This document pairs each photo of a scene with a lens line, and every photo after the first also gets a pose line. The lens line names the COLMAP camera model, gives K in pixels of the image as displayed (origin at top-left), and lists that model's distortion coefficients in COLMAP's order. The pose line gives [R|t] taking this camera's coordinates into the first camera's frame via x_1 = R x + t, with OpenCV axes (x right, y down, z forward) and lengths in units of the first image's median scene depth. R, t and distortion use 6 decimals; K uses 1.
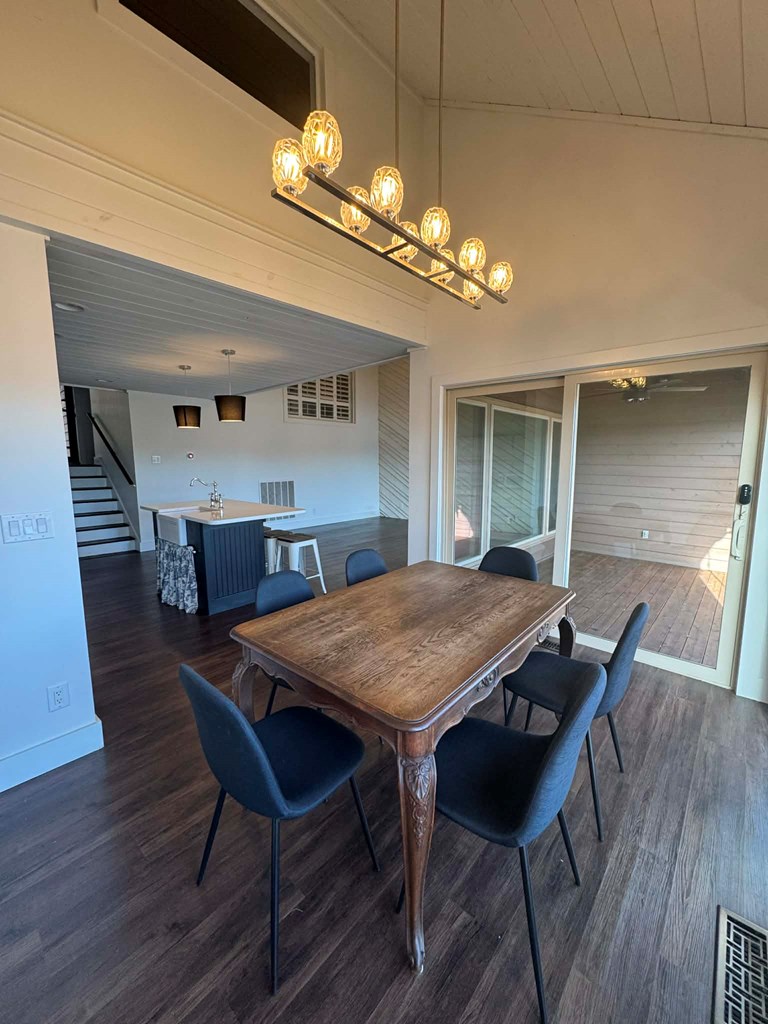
lens RADIAL K [[409.7, 0, 386.1], [0, 409.7, 513.1], [0, 0, 1]] dist [-0.002647, 0.000687]
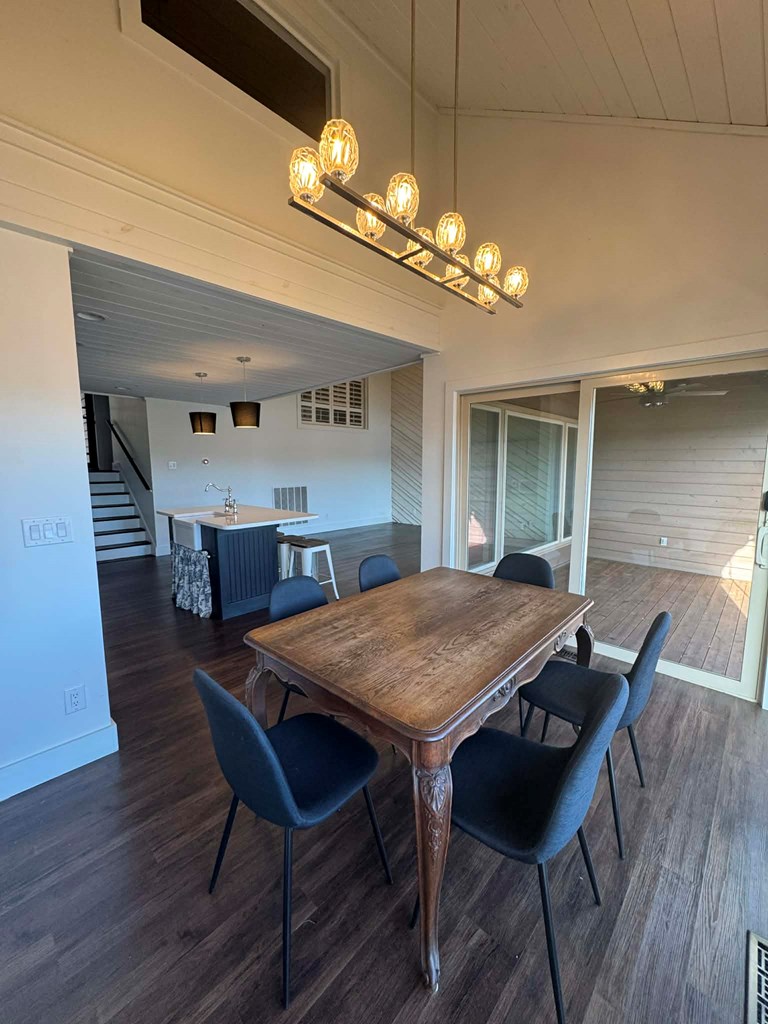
lens RADIAL K [[409.7, 0, 386.1], [0, 409.7, 513.4], [0, 0, 1]] dist [-0.002647, 0.000687]
pose [[0.999567, 0.002961, -0.029283, -0.005280], [-0.003353, 0.999905, -0.013334, 0.000386], [0.029241, 0.013427, 0.999482, 0.006240]]
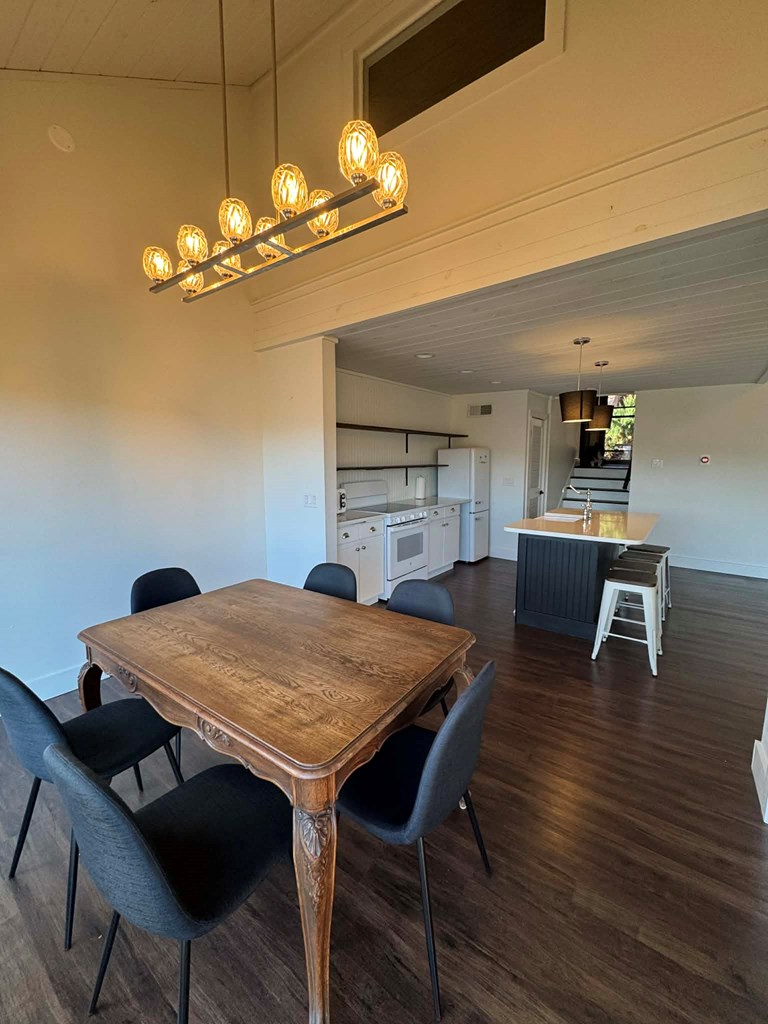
lens RADIAL K [[409.7, 0, 380.0], [0, 409.7, 511.7], [0, 0, 1]] dist [-0.002647, 0.000687]
pose [[0.082910, 0.130214, -0.988013, 1.011483], [-0.137980, 0.983378, 0.118024, -0.179115], [0.986959, 0.126541, 0.099499, 1.157388]]
